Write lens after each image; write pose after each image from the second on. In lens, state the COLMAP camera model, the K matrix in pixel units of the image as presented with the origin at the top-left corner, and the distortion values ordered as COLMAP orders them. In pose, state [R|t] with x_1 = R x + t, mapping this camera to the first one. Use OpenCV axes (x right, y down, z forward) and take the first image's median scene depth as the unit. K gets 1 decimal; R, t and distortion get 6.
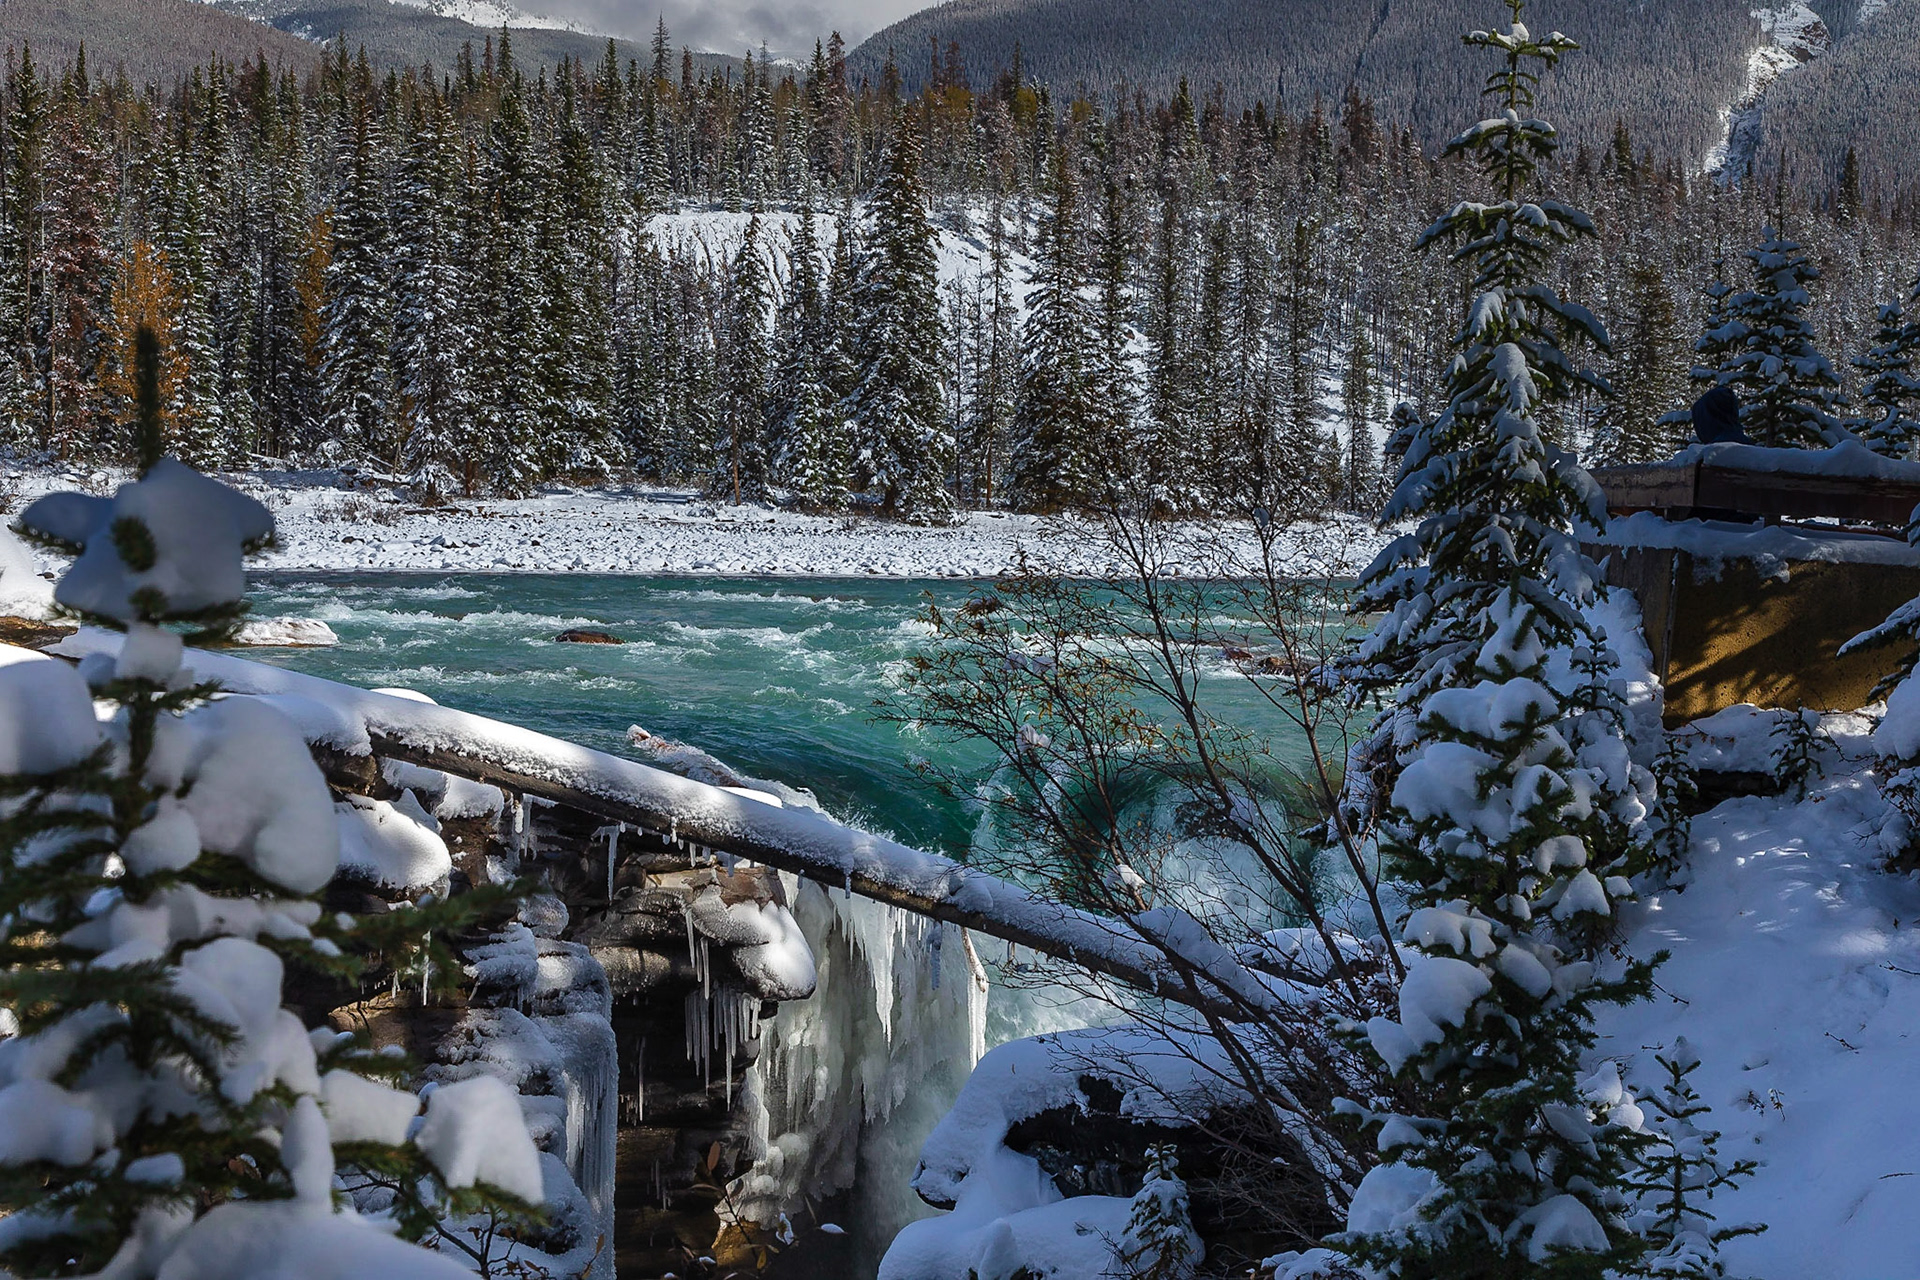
lens RADIAL K [[2430.0, 0, 960.0], [0, 2430.0, 640.0], [0, 0, 1]] dist [0.039074, -0.007571]
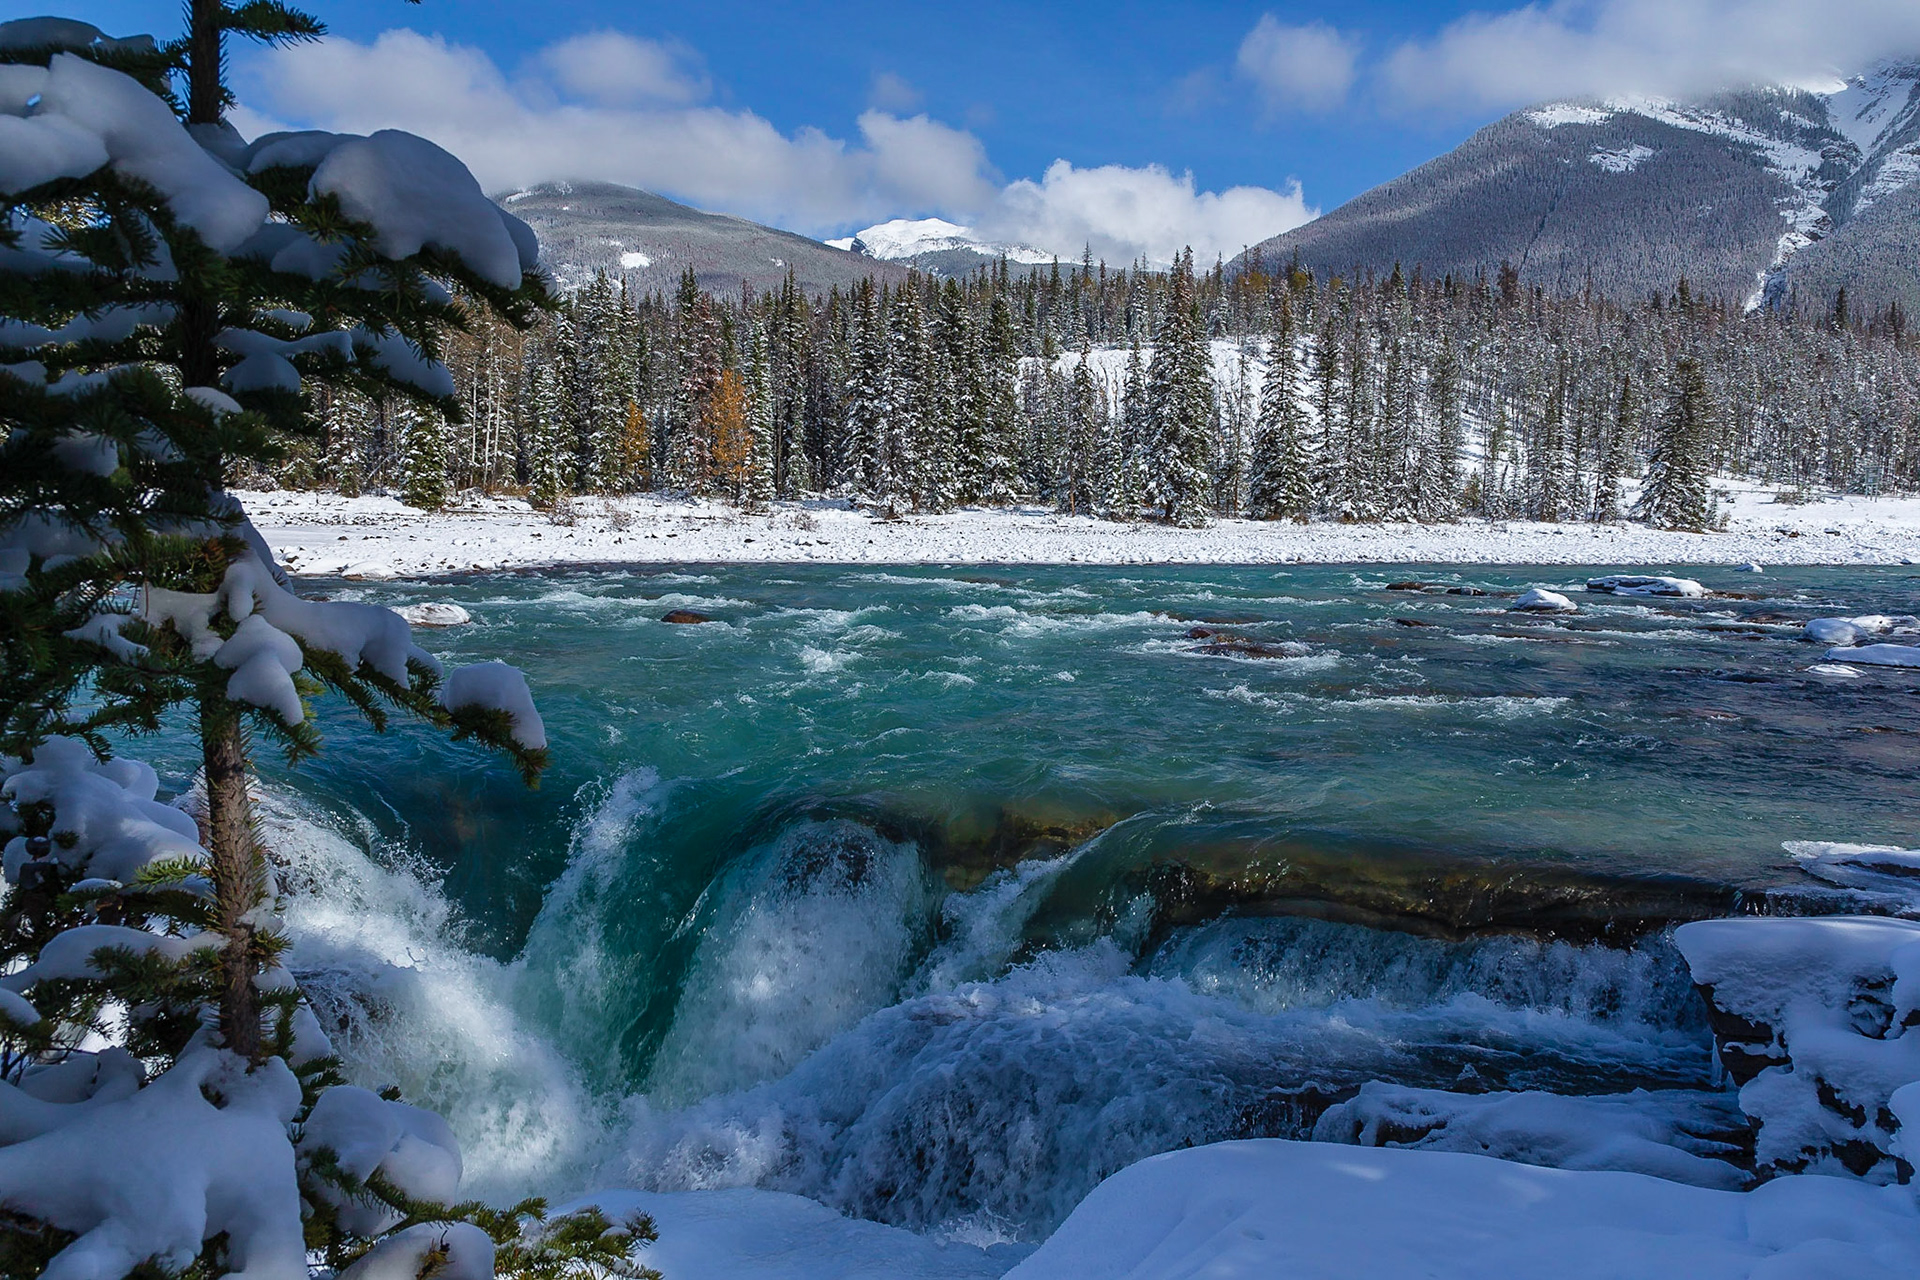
lens RADIAL K [[1319.8, 0, 960.0], [0, 1319.8, 640.0], [0, 0, 1]] dist [0.000193, 0.002205]
pose [[0.972162, 0.011851, -0.234008, 0.044636], [-0.003223, 0.999302, 0.037216, -0.004372], [0.234286, -0.035426, 0.971522, 0.096106]]
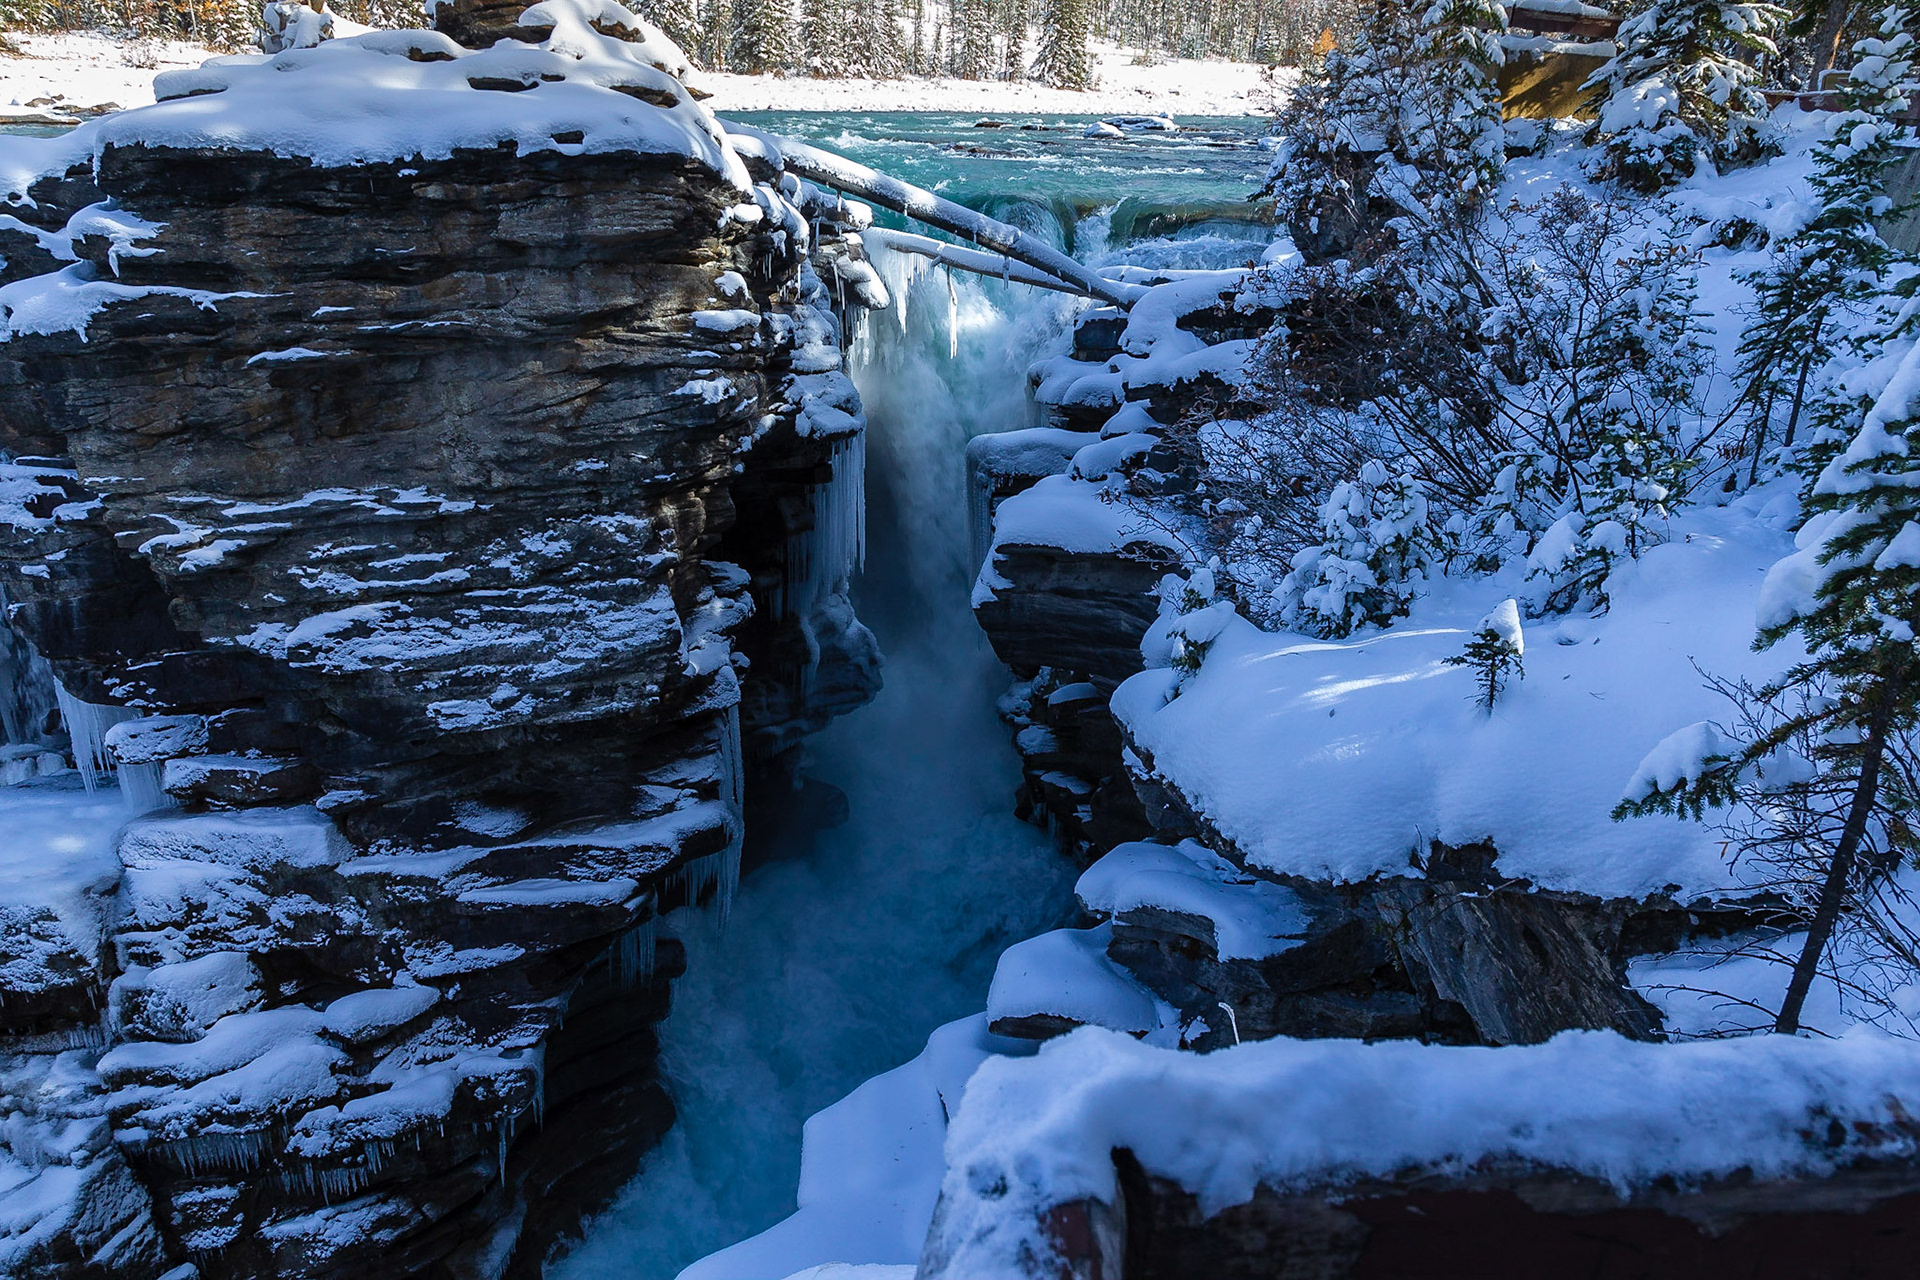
lens RADIAL K [[1263.0, 0, 960.0], [0, 1263.0, 640.0], [0, 0, 1]] dist [0.001743, 0.004133]
pose [[0.978080, -0.083557, 0.190729, -0.030571], [0.009779, 0.933380, 0.358757, 0.003386], [-0.208000, -0.349028, 0.913737, -0.012409]]
